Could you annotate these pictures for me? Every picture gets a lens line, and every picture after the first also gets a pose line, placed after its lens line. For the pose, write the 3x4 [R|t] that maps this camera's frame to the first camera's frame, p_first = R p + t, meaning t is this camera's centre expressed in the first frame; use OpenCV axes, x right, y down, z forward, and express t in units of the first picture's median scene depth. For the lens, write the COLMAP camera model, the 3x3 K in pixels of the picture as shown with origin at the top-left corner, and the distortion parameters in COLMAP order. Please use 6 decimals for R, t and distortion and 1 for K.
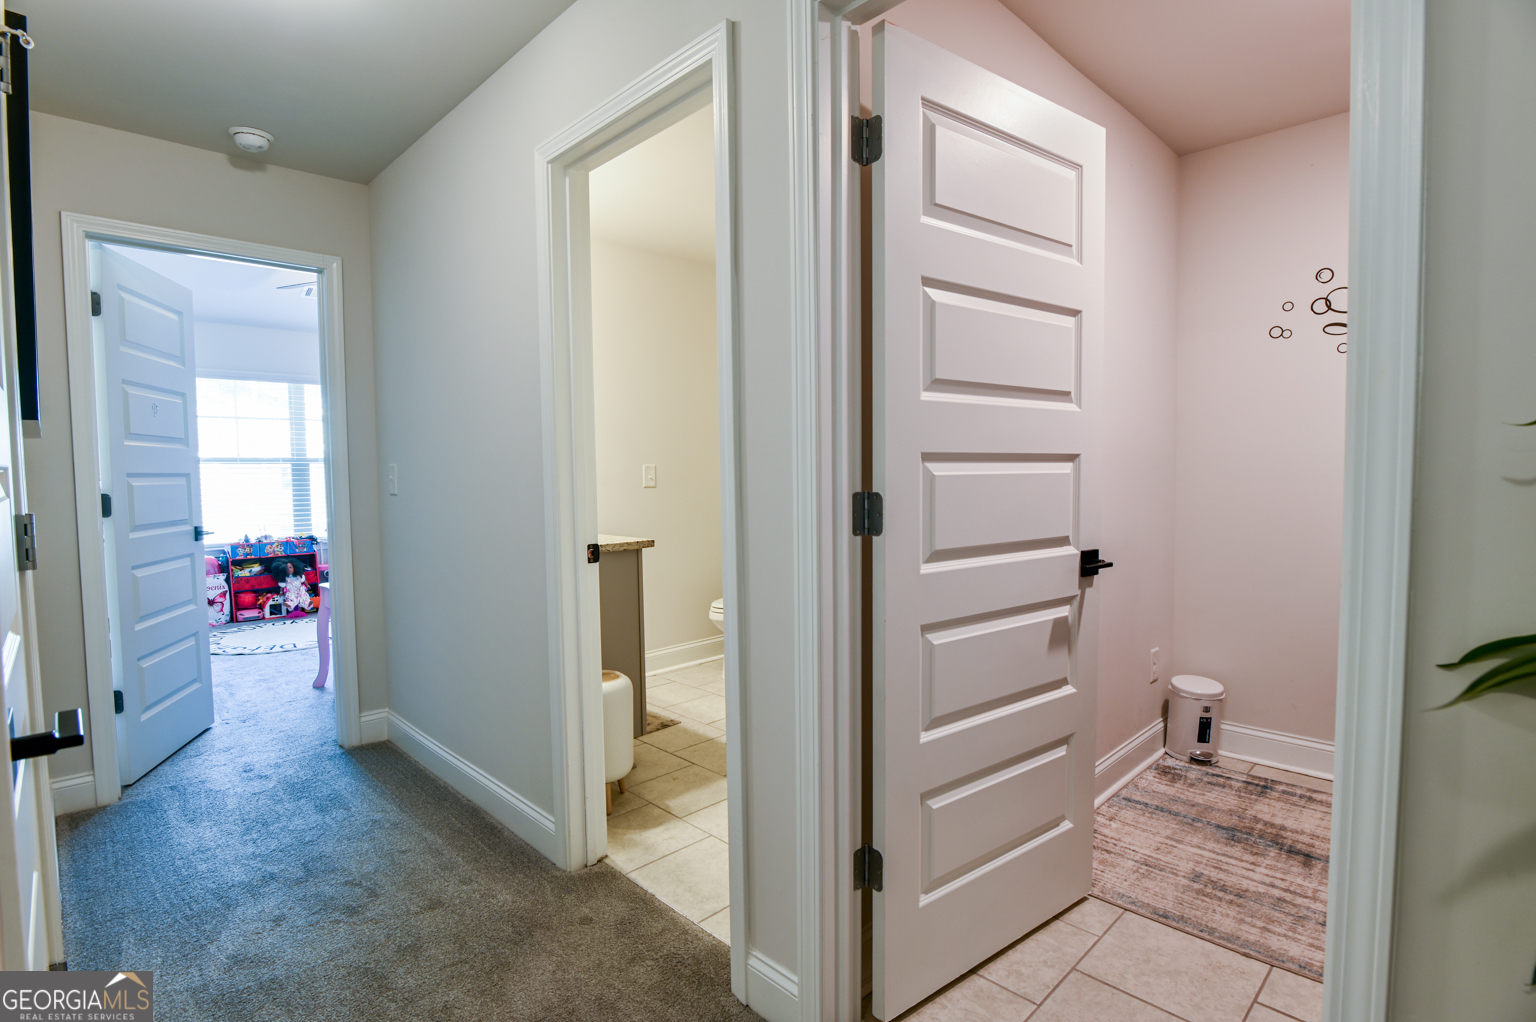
lens RADIAL K [[751.3, 0, 768.0], [0, 751.3, 511.0], [0, 0, 1]] dist [-0.019166, -0.000990]
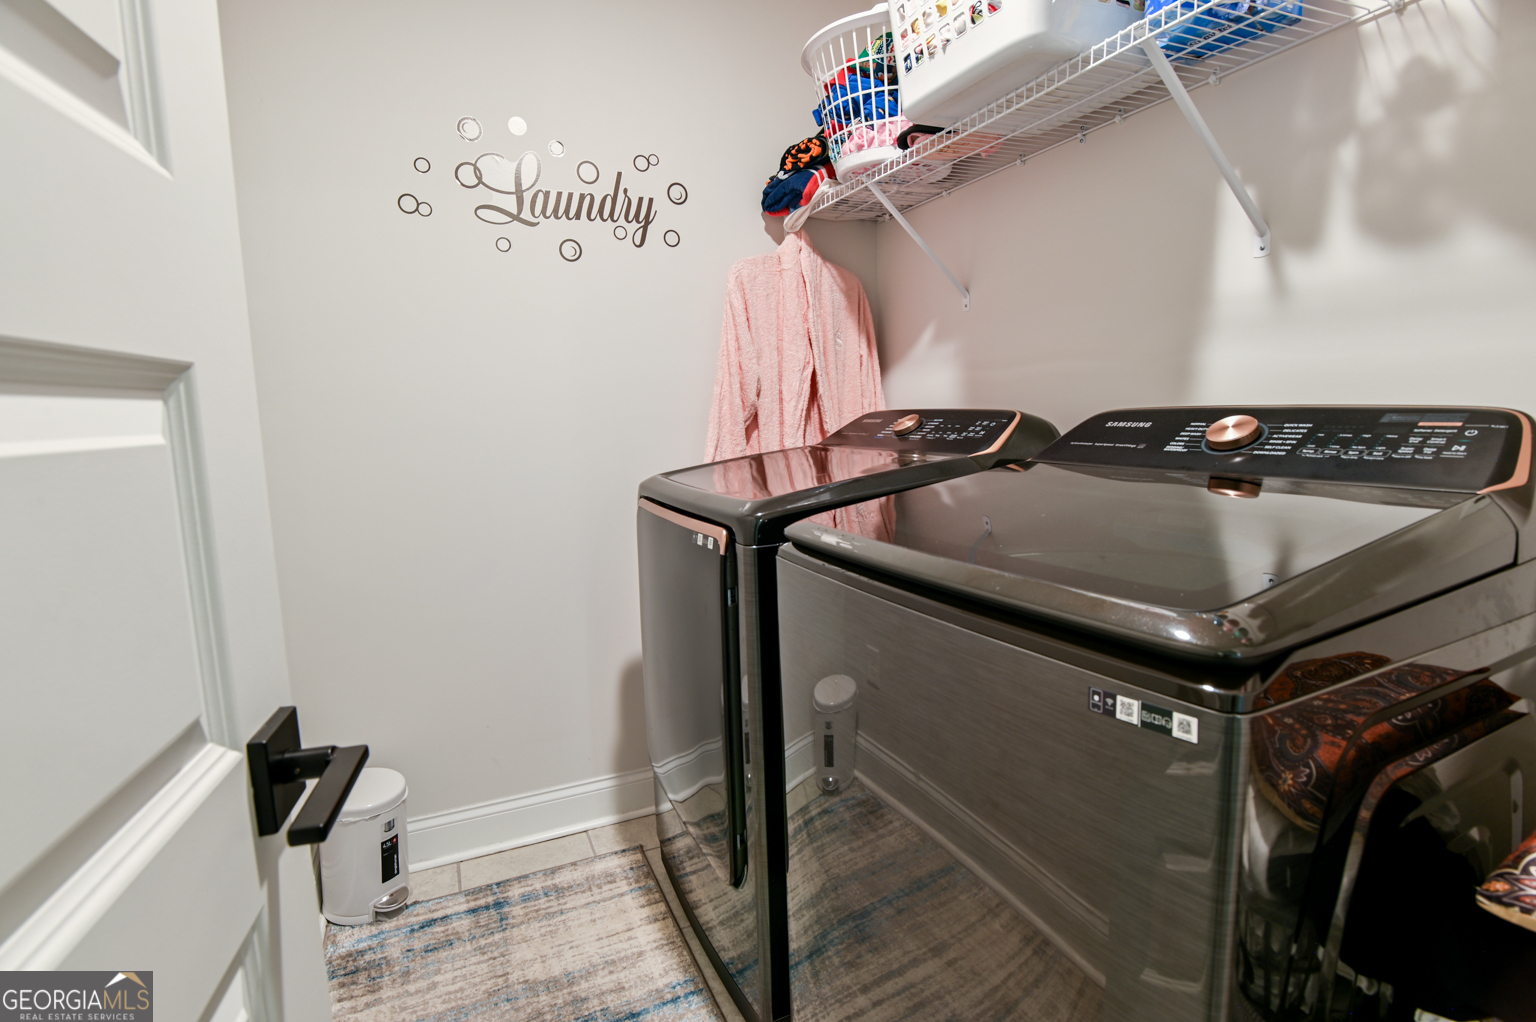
lens RADIAL K [[751.3, 0, 768.0], [0, 751.3, 511.0], [0, 0, 1]] dist [-0.019166, -0.000990]
pose [[0.348896, -0.128338, 0.928332, 0.180073], [0.078175, 0.991112, 0.107636, -0.028933], [-0.933895, 0.035018, 0.355828, 0.523243]]
